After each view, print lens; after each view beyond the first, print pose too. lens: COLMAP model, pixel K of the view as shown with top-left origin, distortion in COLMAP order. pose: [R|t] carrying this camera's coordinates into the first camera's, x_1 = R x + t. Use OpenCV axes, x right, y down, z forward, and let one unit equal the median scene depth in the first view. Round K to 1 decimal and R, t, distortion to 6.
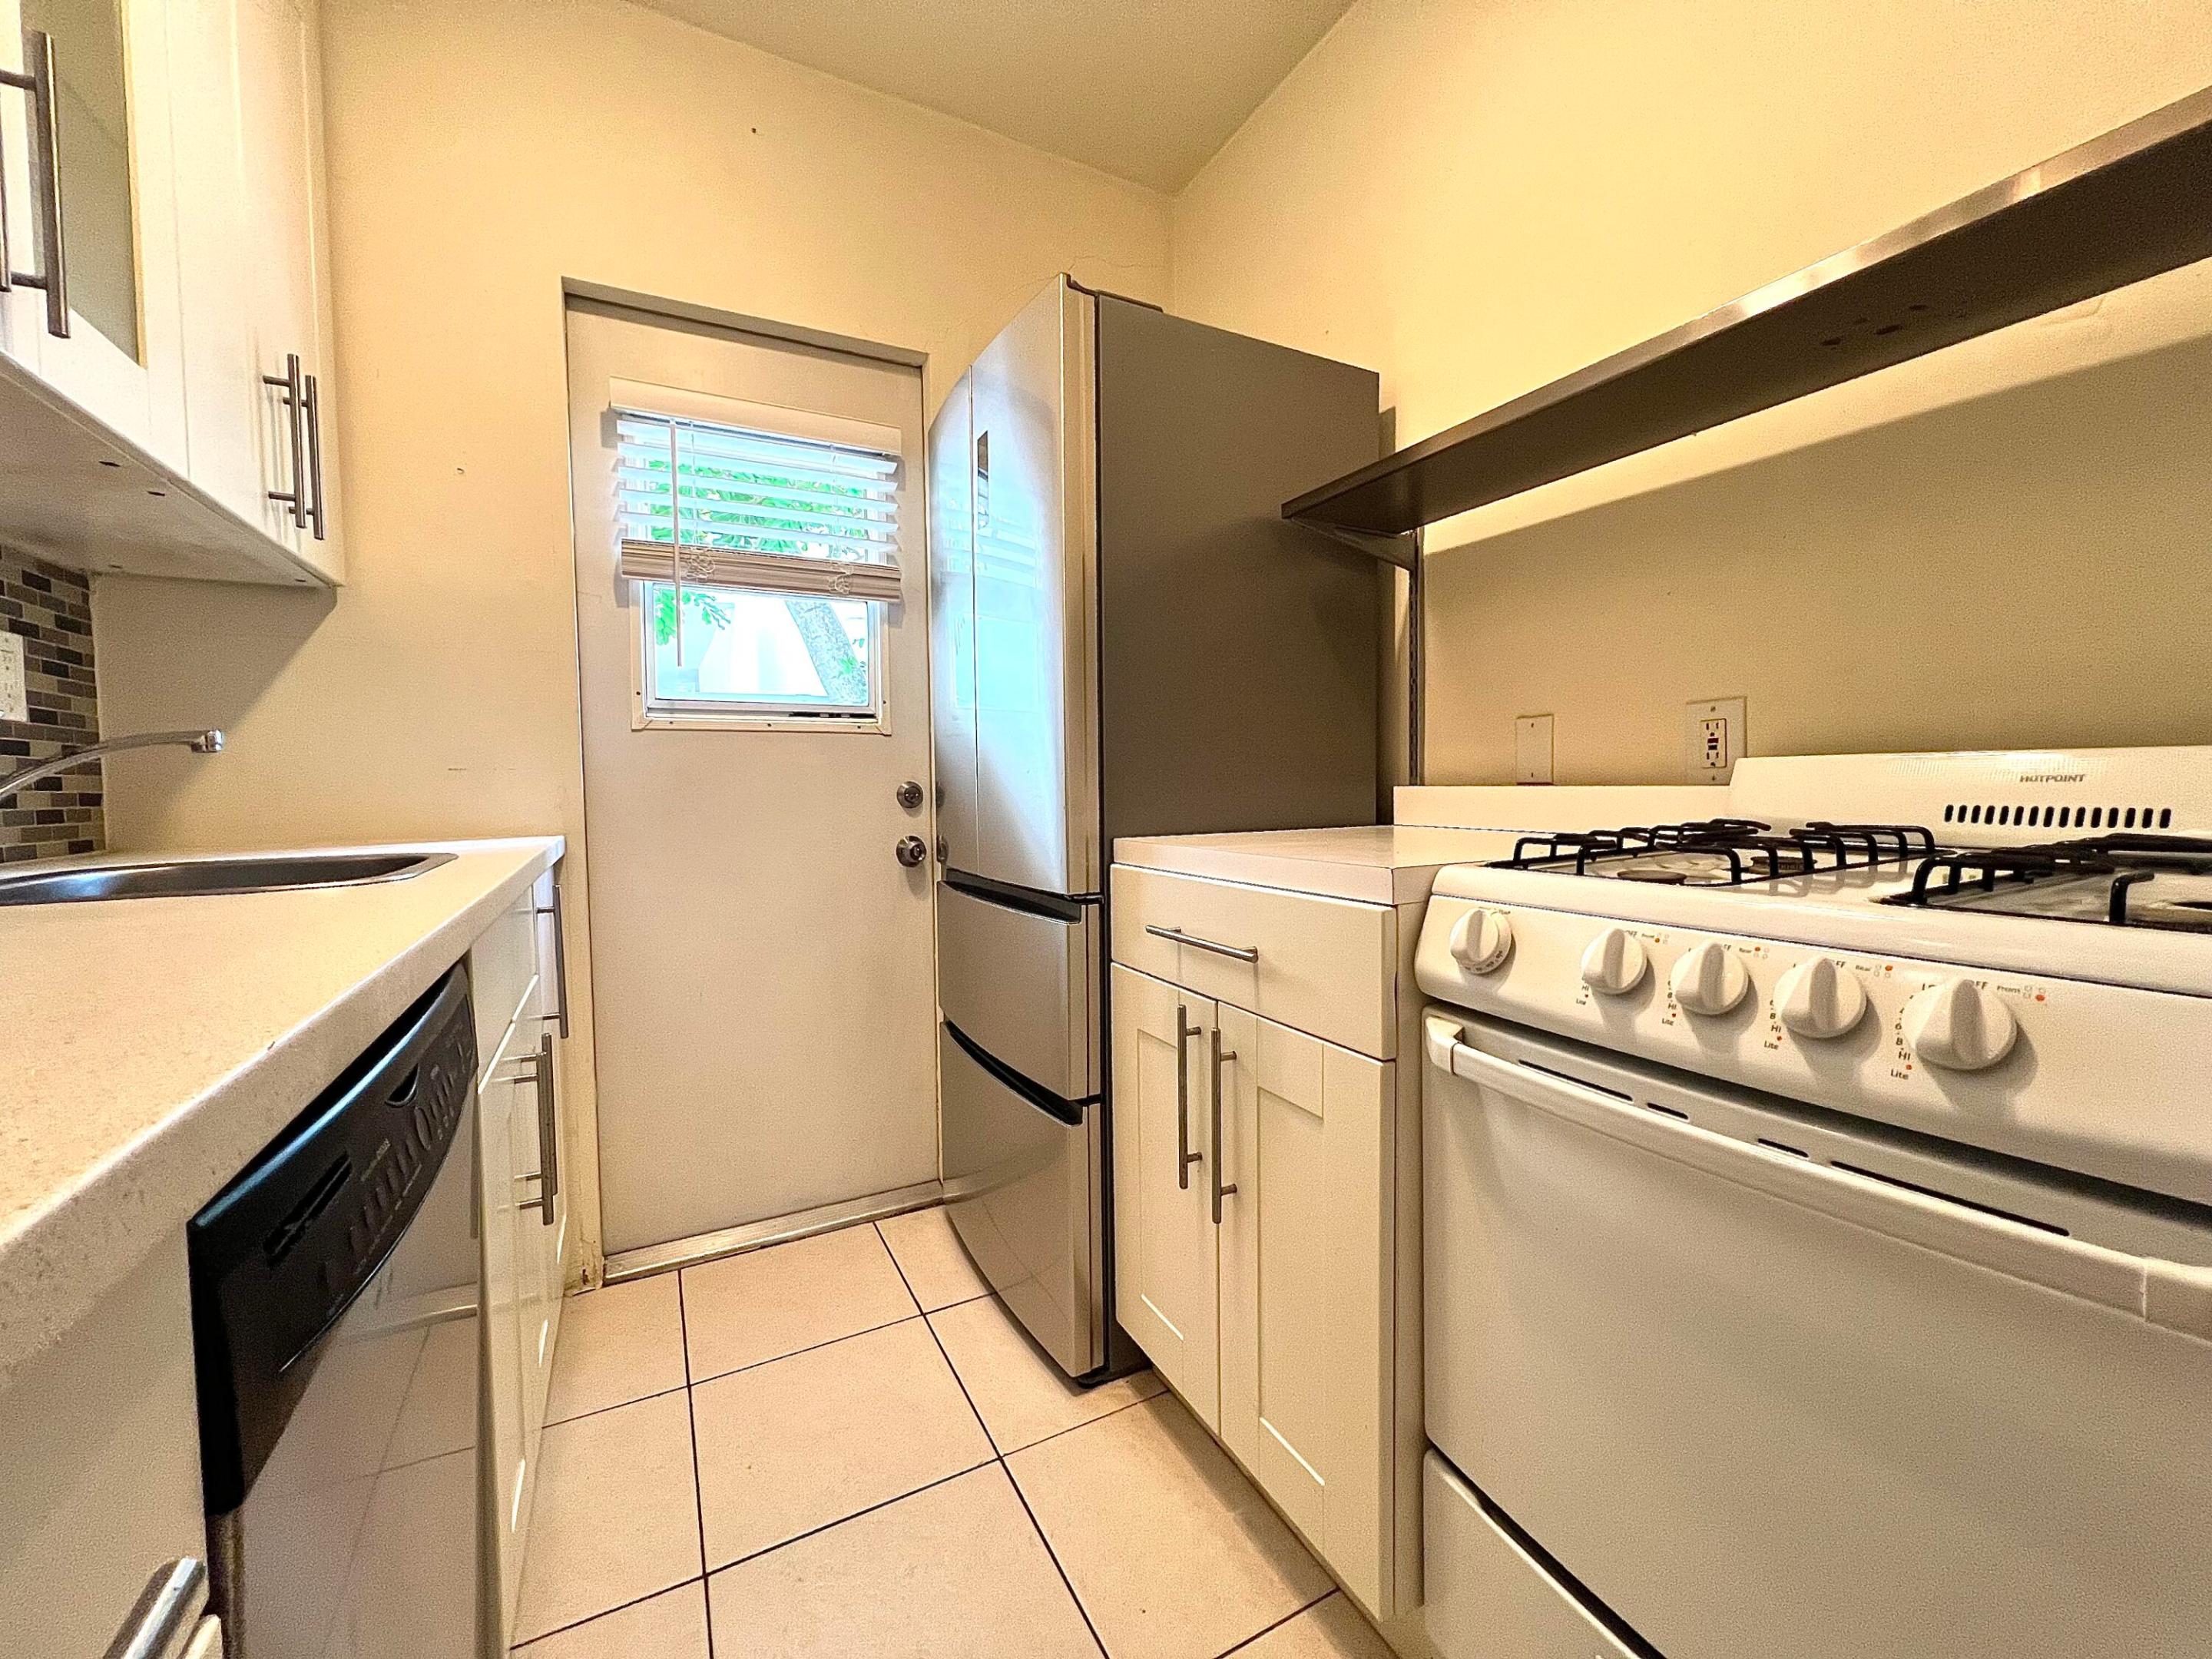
lens RADIAL K [[886.8, 0, 1098.3], [0, 886.8, 826.9], [0, 0, 1]] dist [-0.000897, 0.004638]
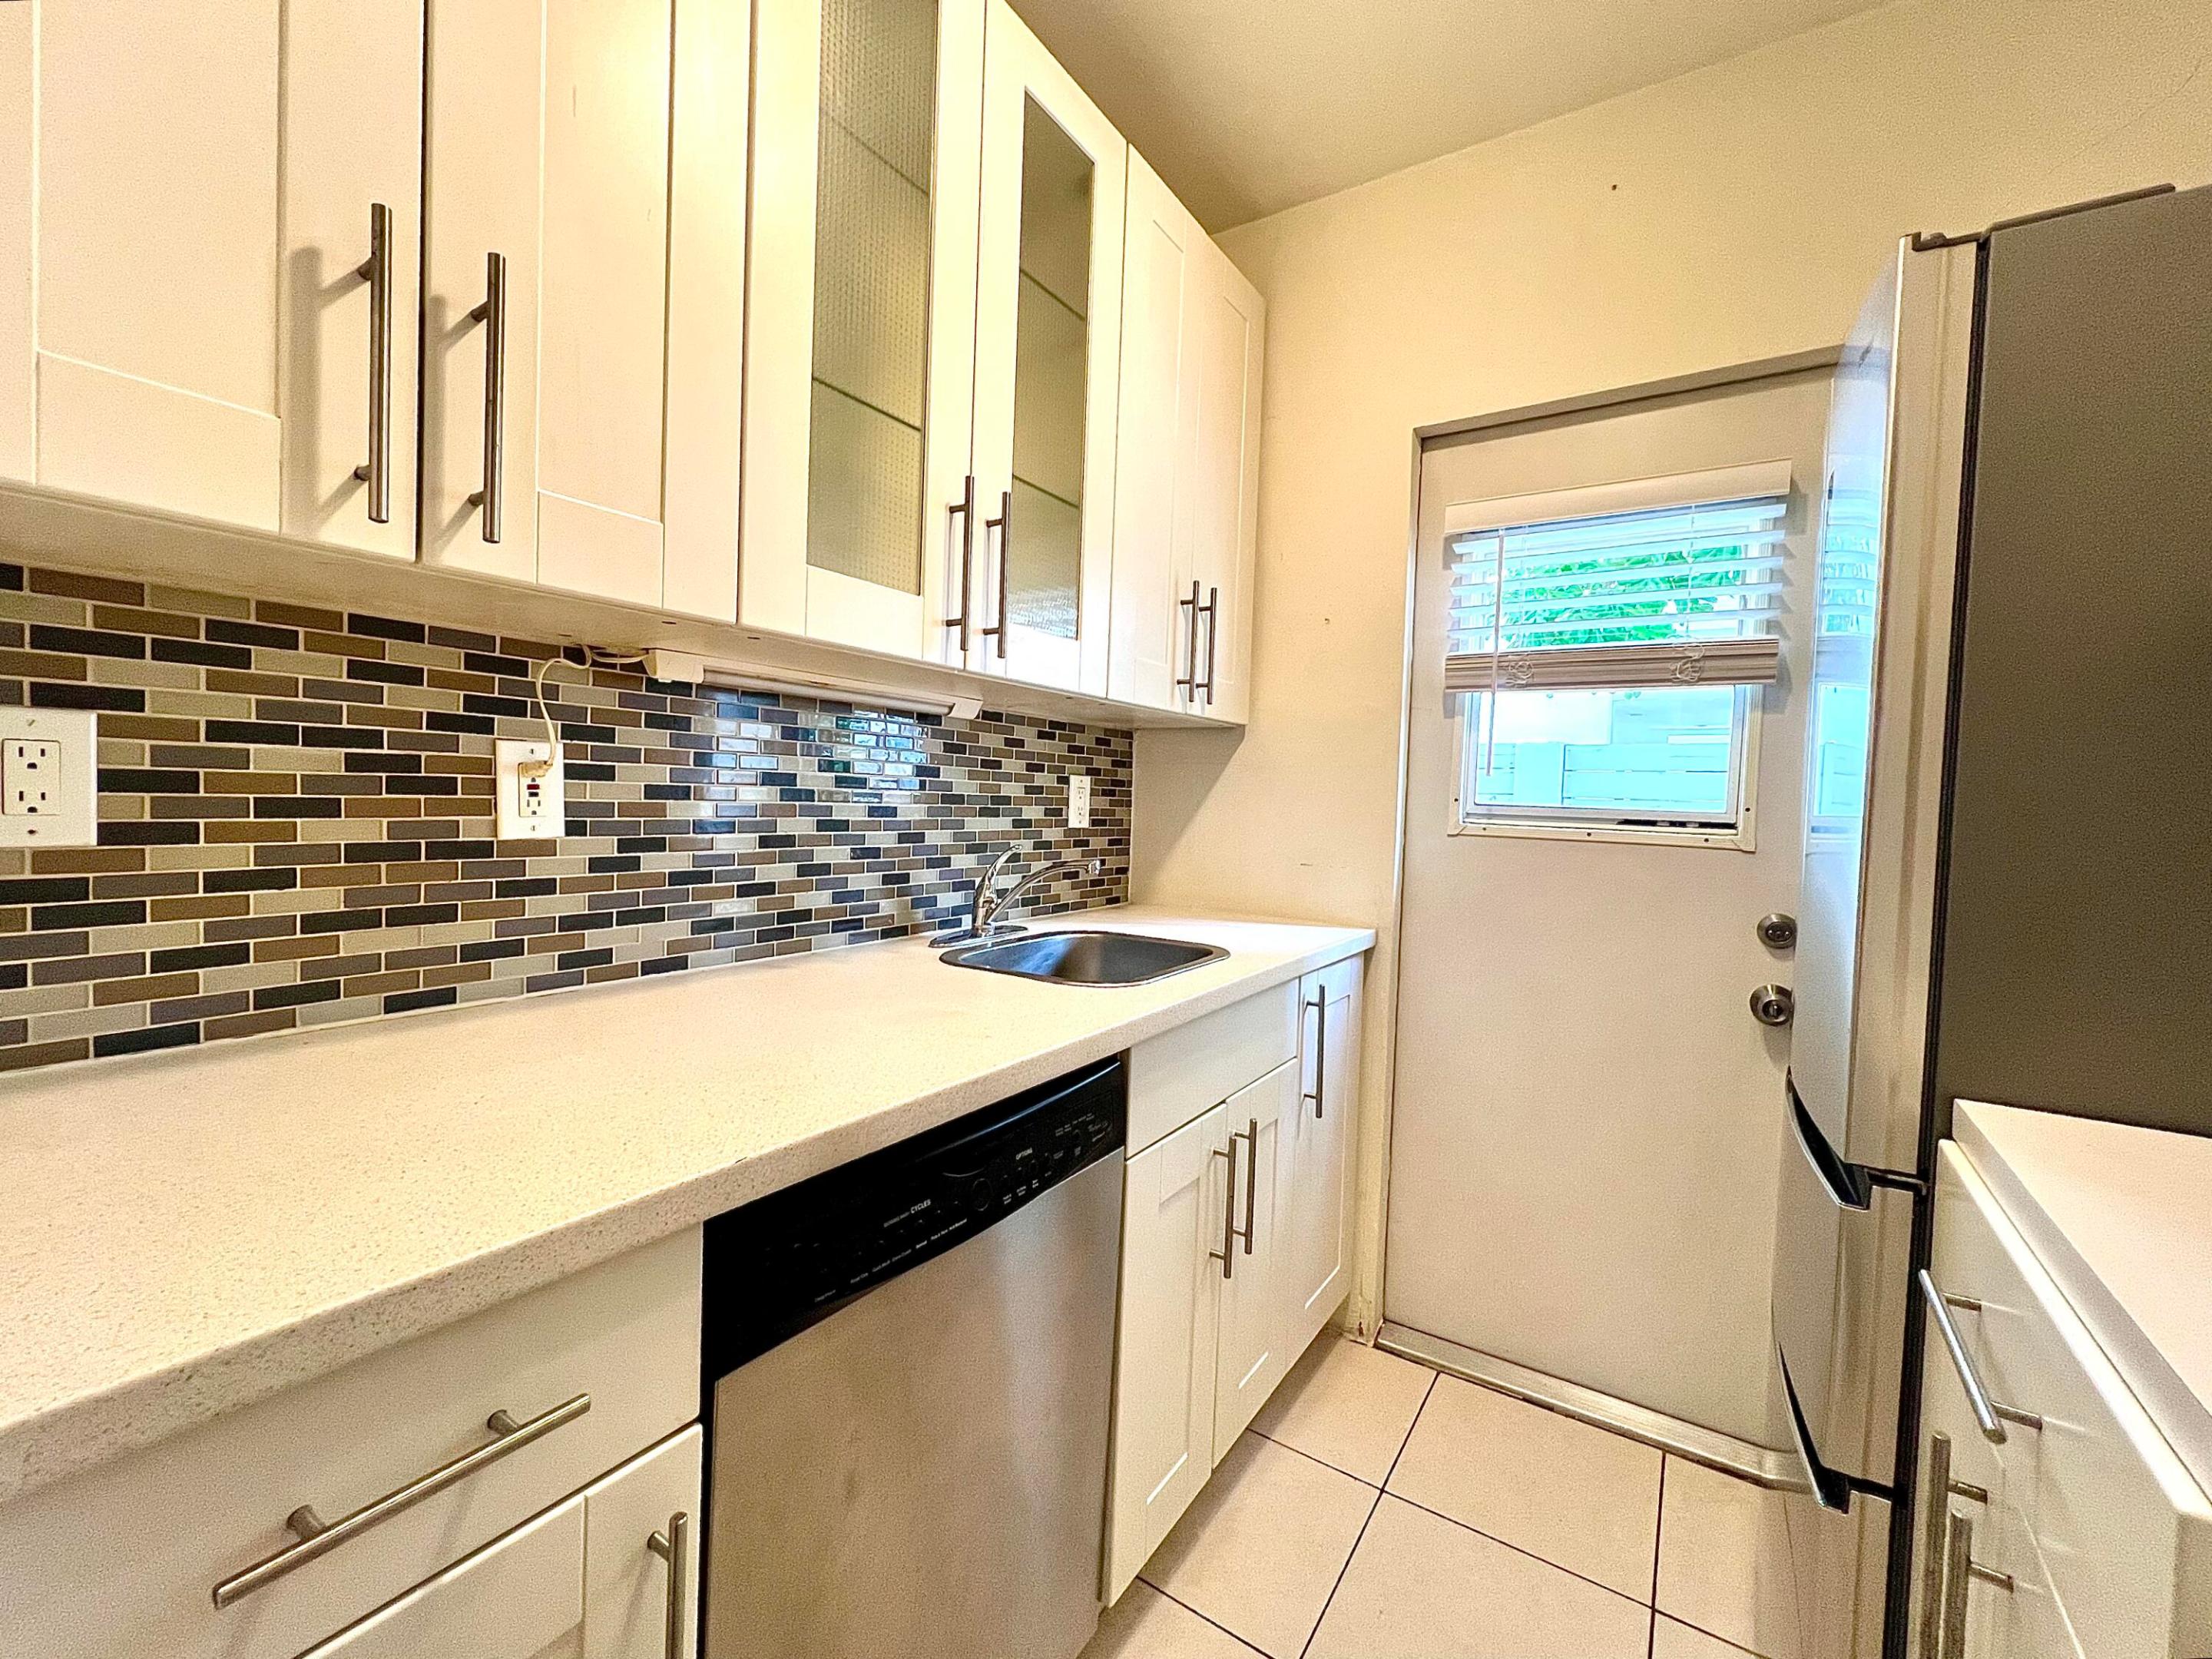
lens RADIAL K [[918.6, 0, 1106.0], [0, 918.6, 829.5], [0, 0, 1]] dist [0.003097, 0.000236]
pose [[0.491225, 0.062454, -0.868791, 0.264141], [-0.085221, 0.996087, 0.023420, -0.133148], [0.866854, 0.062535, 0.494625, 0.151925]]
